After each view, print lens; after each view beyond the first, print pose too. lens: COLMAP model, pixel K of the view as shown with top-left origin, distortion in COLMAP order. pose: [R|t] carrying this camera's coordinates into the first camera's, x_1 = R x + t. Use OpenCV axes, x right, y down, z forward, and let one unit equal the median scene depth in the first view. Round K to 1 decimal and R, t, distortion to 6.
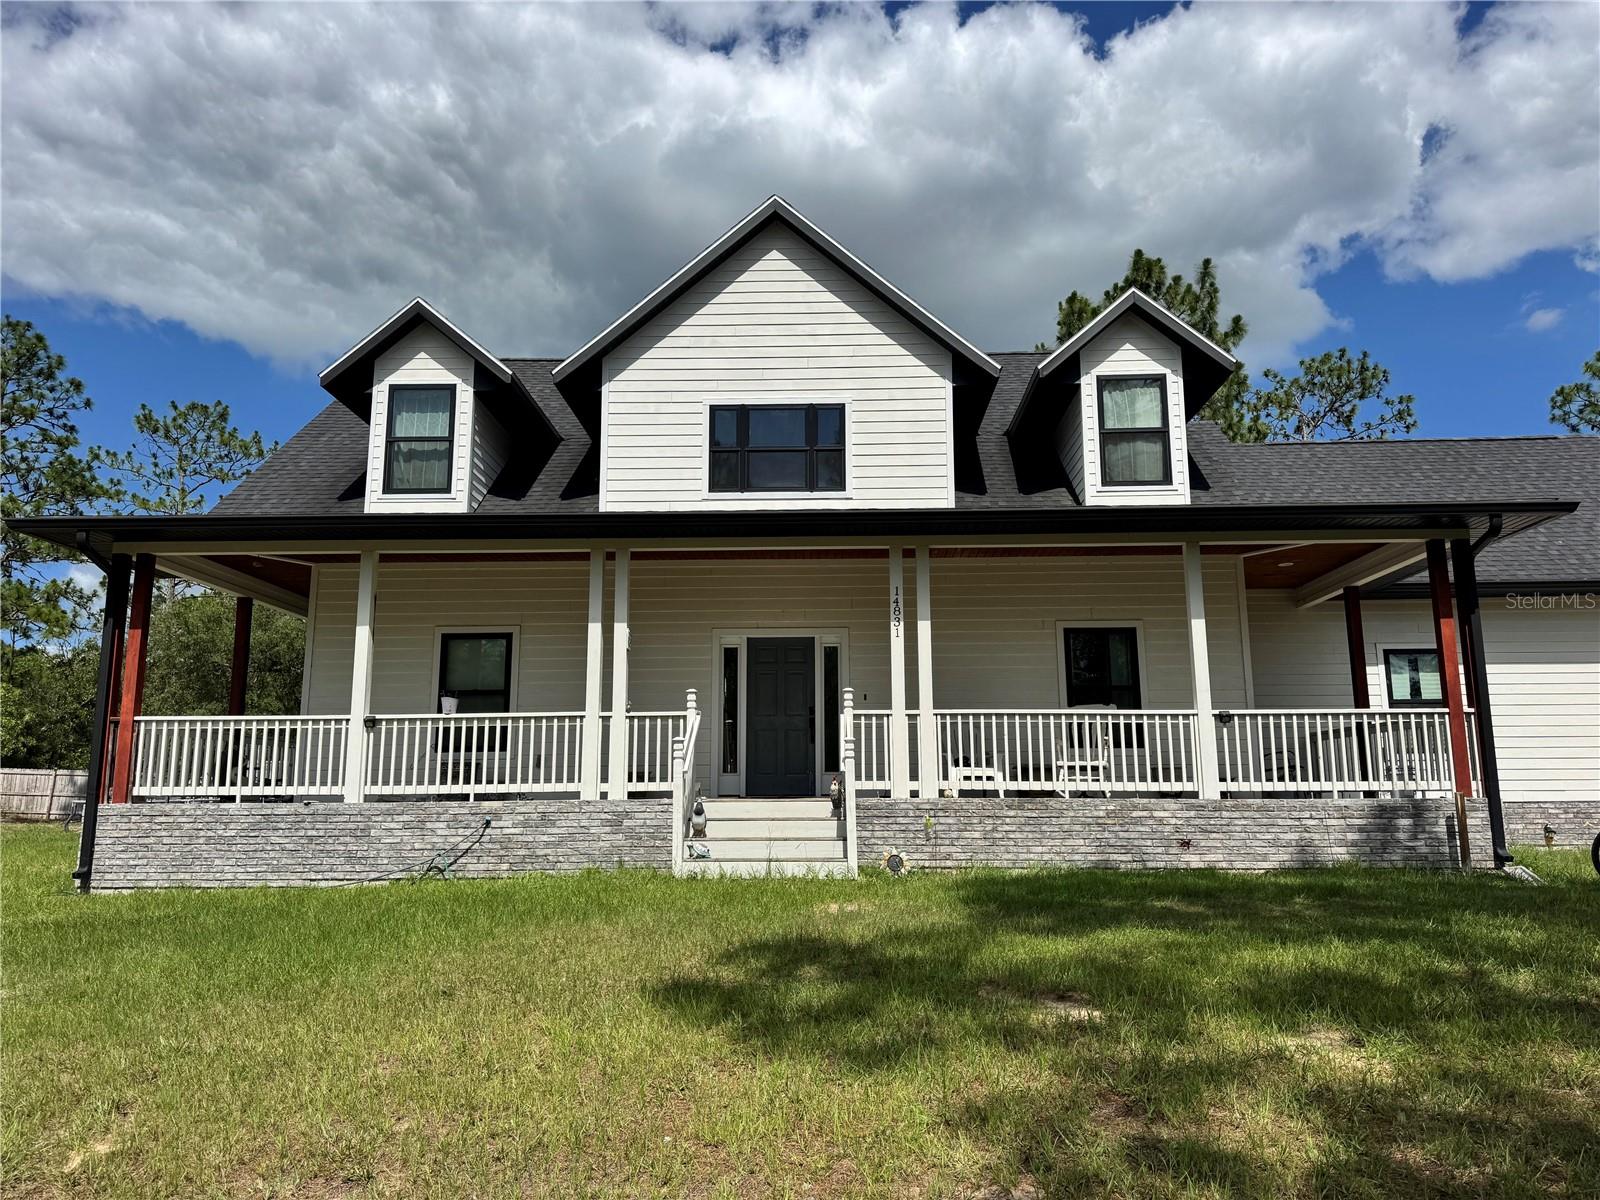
lens RADIAL K [[1123.0, 0, 800.0], [0, 1123.0, 600.0], [0, 0, 1]] dist [0.078365, -0.119265]
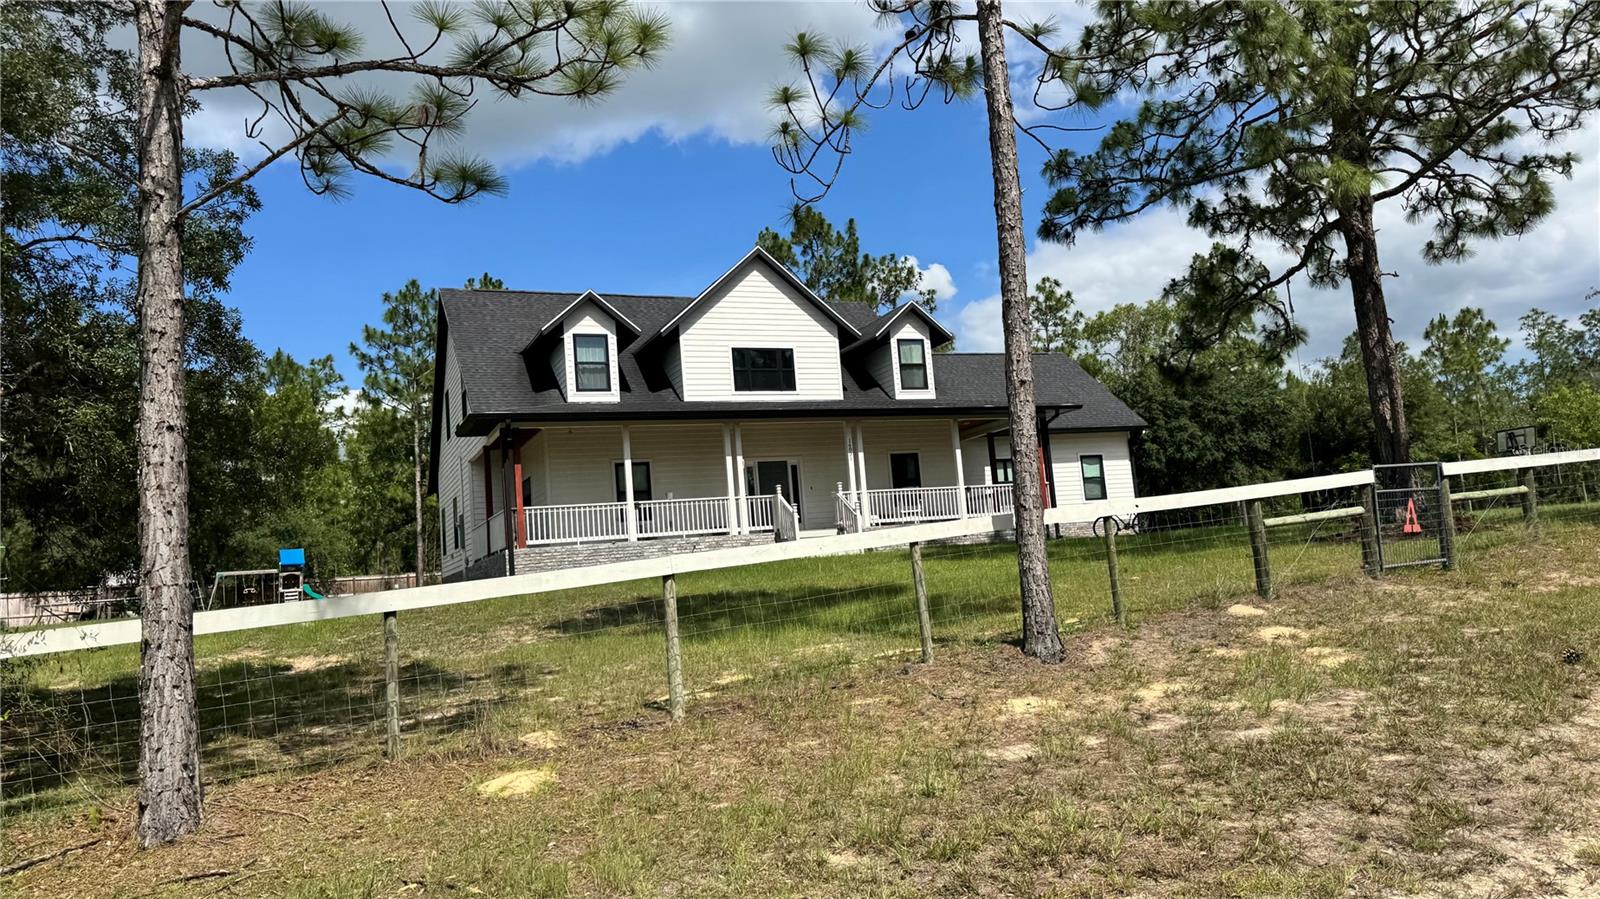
lens RADIAL K [[1137.6, 0, 800.0], [0, 1137.6, 449.5], [0, 0, 1]] dist [0.003840, 0.000436]
pose [[0.902057, -0.019319, 0.431185, -0.890288], [0.003997, 0.999329, 0.036413, -0.066004], [-0.431599, -0.031123, 0.901528, -0.945535]]
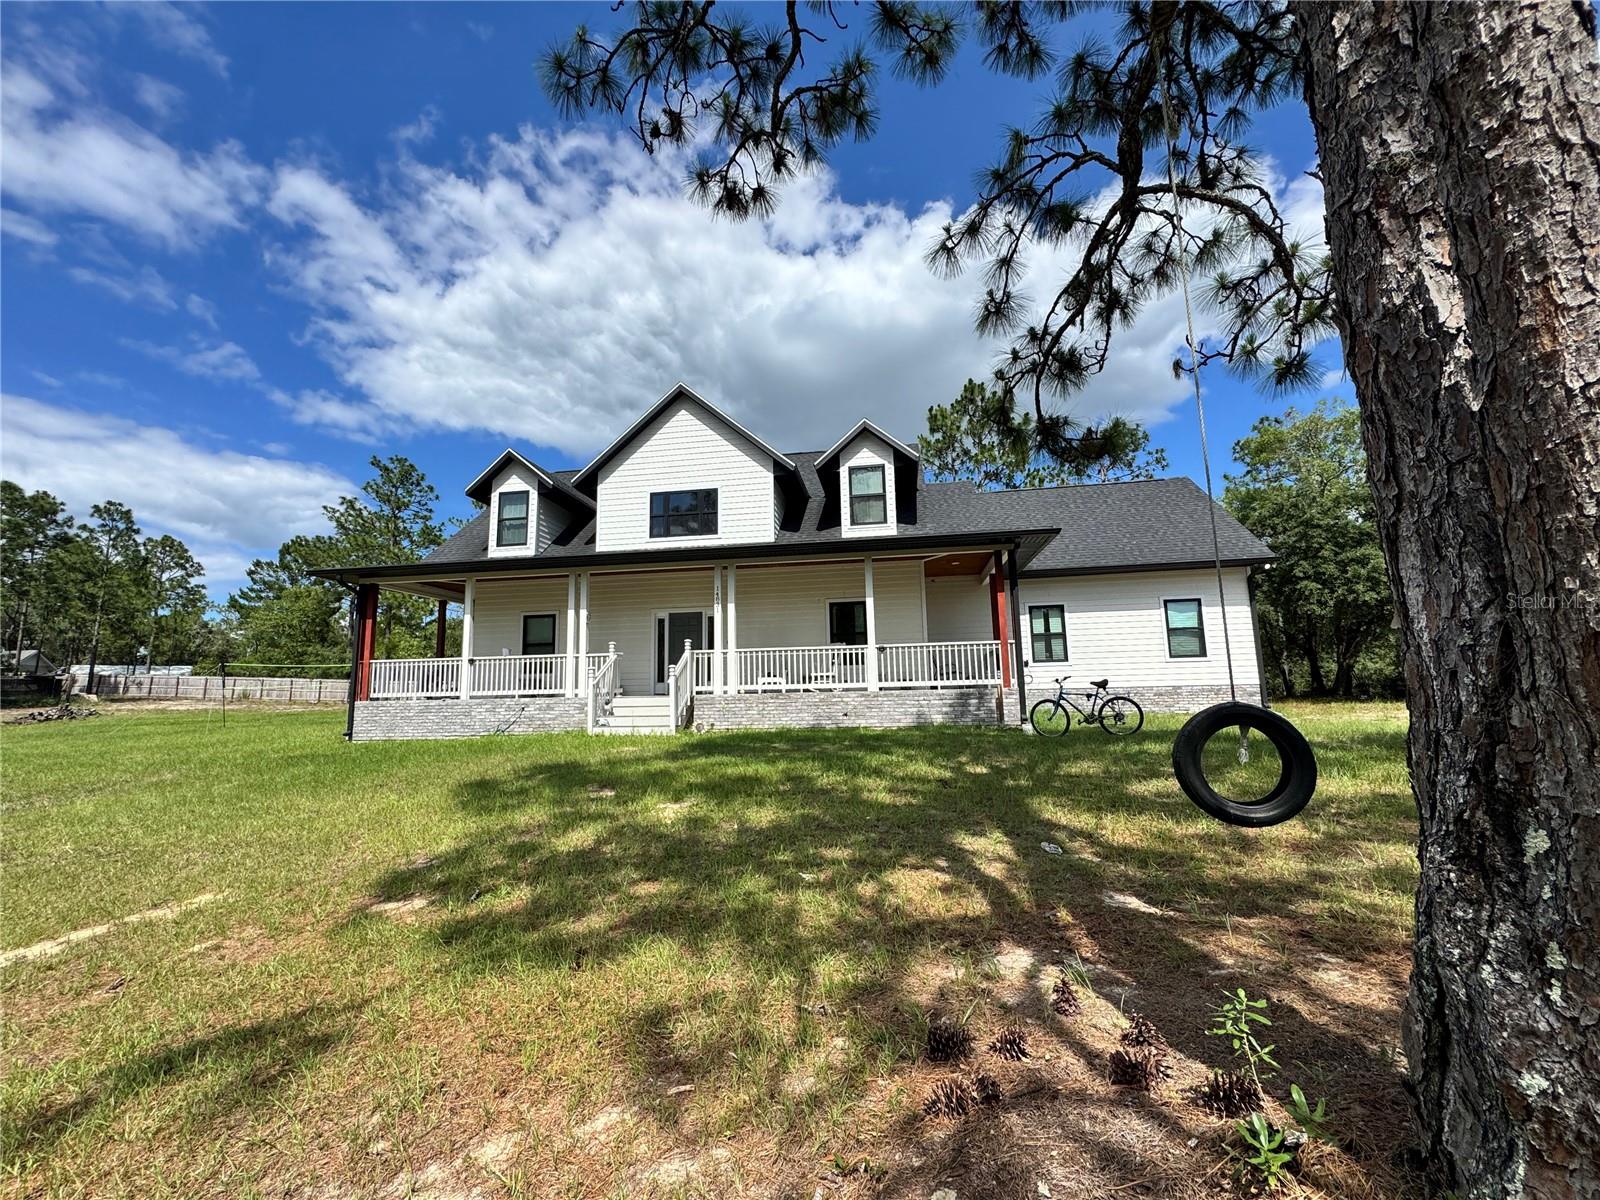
lens RADIAL K [[656.2, 0, 800.0], [0, 656.2, 600.0], [0, 0, 1]] dist [-0.024782, 0.000262]
pose [[0.991964, -0.034553, -0.121711, 0.316844], [0.038710, 0.998739, 0.031954, -0.016366], [0.120454, -0.036408, 0.992051, -0.093889]]
